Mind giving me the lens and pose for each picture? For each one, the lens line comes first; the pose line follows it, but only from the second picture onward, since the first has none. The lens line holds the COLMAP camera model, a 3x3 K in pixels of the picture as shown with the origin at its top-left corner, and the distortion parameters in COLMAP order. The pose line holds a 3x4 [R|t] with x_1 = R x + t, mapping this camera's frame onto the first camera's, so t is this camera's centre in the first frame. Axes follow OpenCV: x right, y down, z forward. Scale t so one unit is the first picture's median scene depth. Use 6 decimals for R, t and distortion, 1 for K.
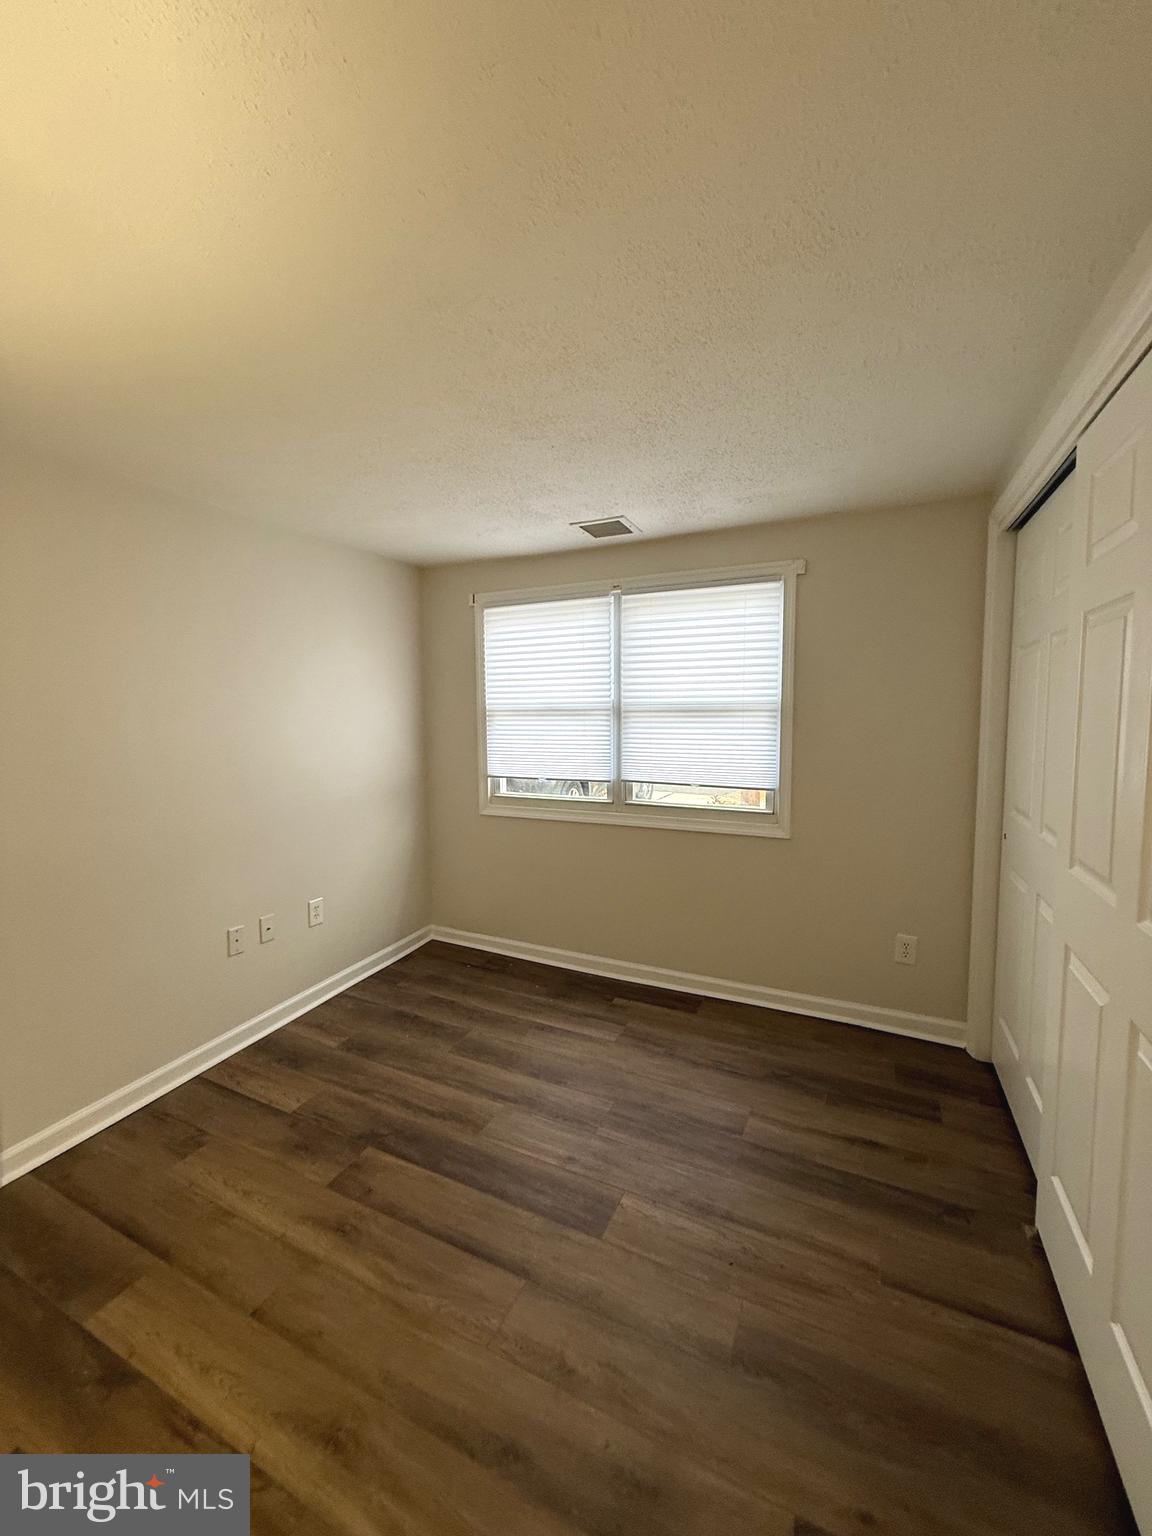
lens RADIAL K [[605.5, 0, 579.1], [0, 605.5, 765.8], [0, 0, 1]] dist [-0.000396, -0.000148]
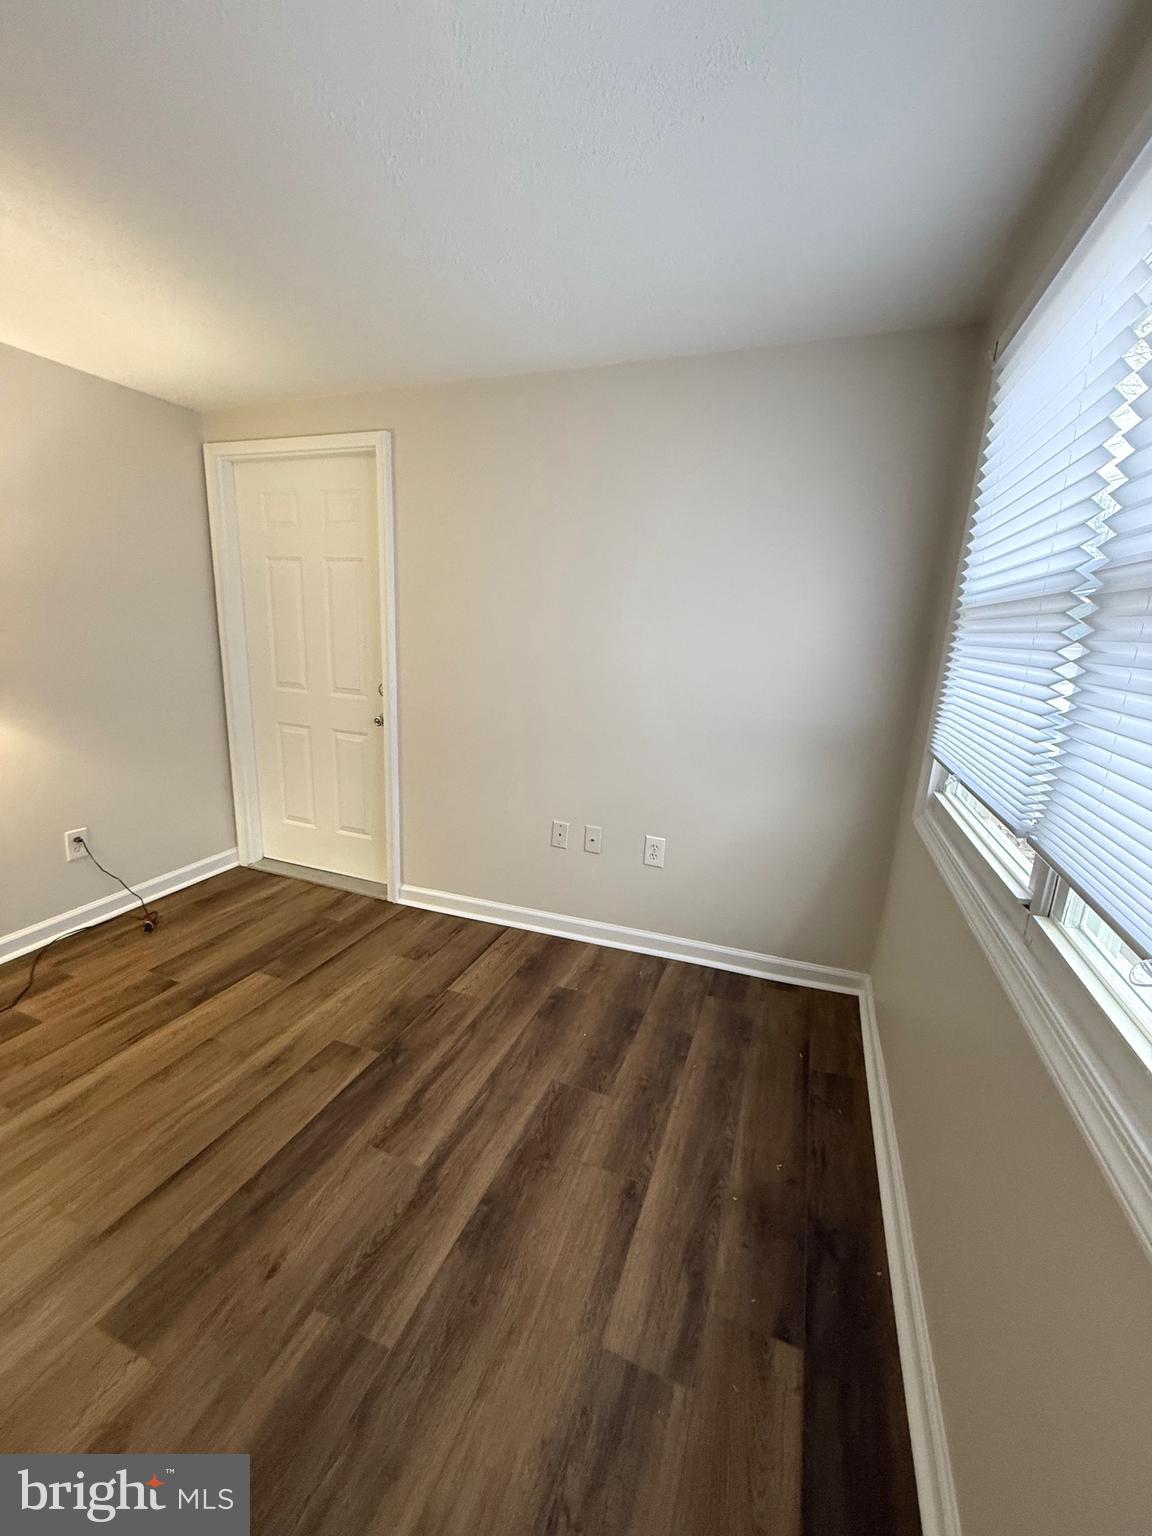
lens RADIAL K [[605.5, 0, 573.6], [0, 605.5, 772.7], [0, 0, 1]] dist [-0.000396, -0.000148]
pose [[0.074610, 0.248599, -0.965729, 0.382614], [-0.131082, 0.962470, 0.237633, -0.054593], [0.988560, 0.108860, 0.104397, 0.892401]]
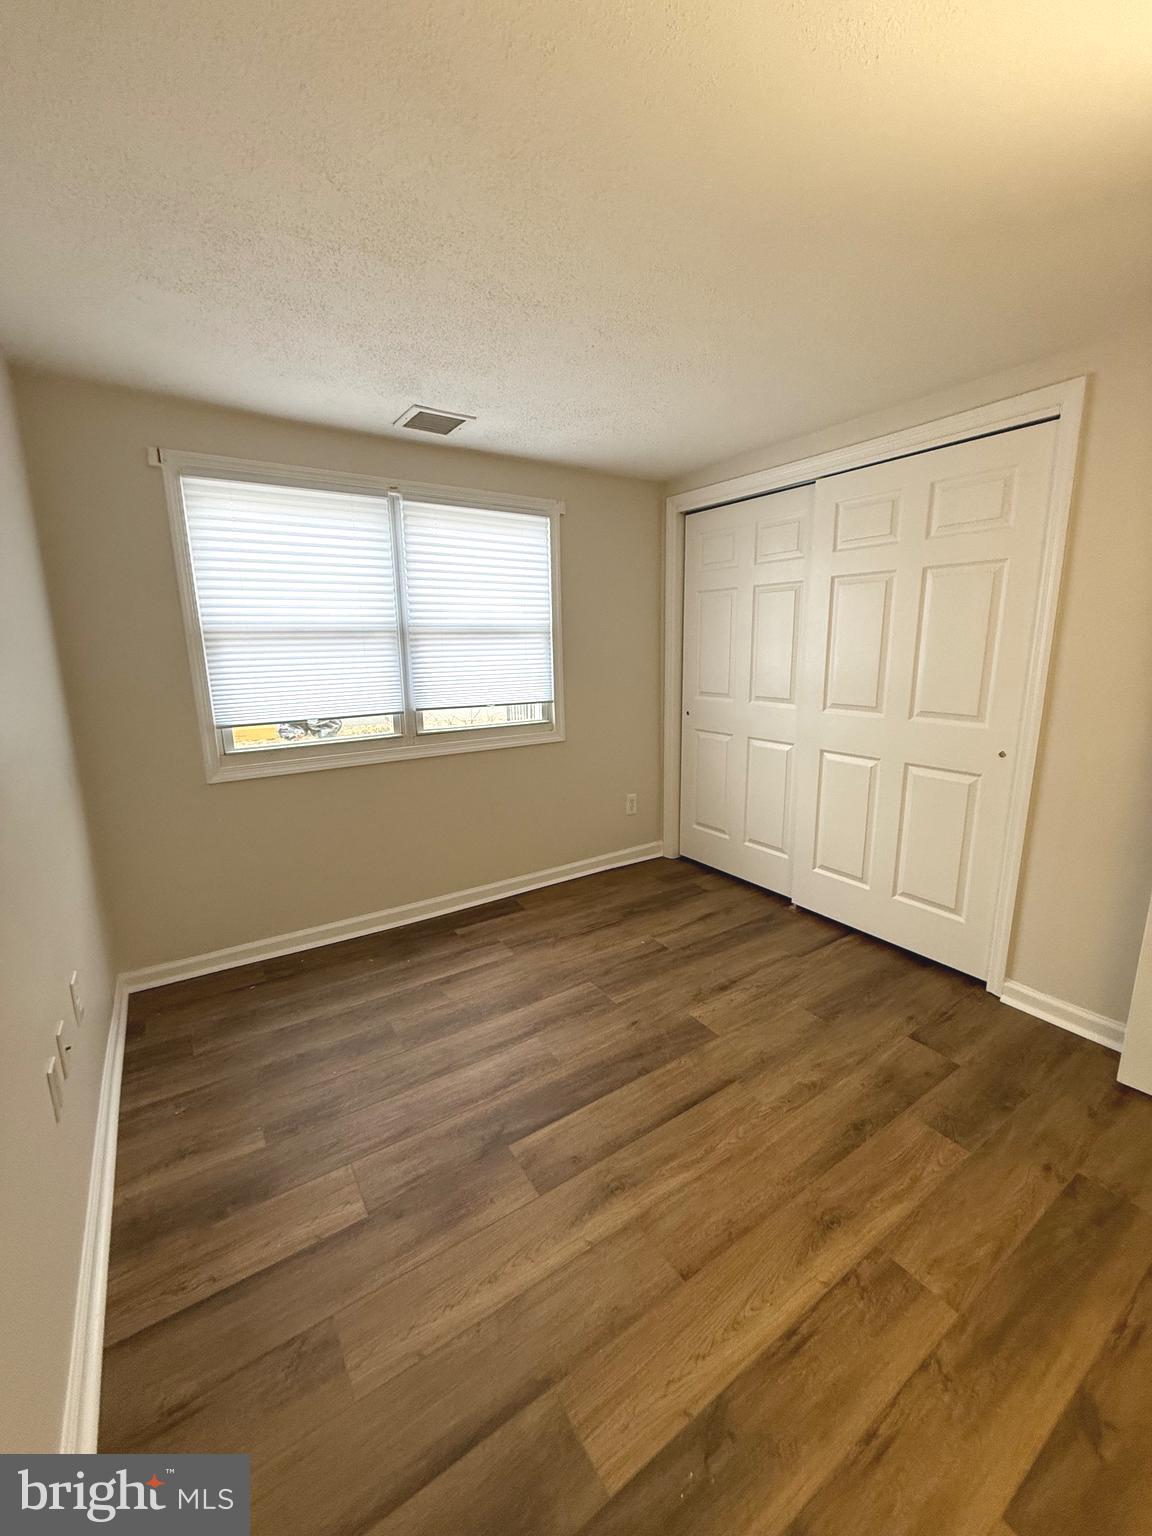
lens RADIAL K [[605.5, 0, 578.7], [0, 605.5, 763.2], [0, 0, 1]] dist [-0.000396, -0.000148]
pose [[0.513353, -0.170721, 0.841025, -0.707140], [0.087279, 0.985318, 0.146737, -0.010653], [-0.853728, -0.001924, 0.520716, 0.367870]]
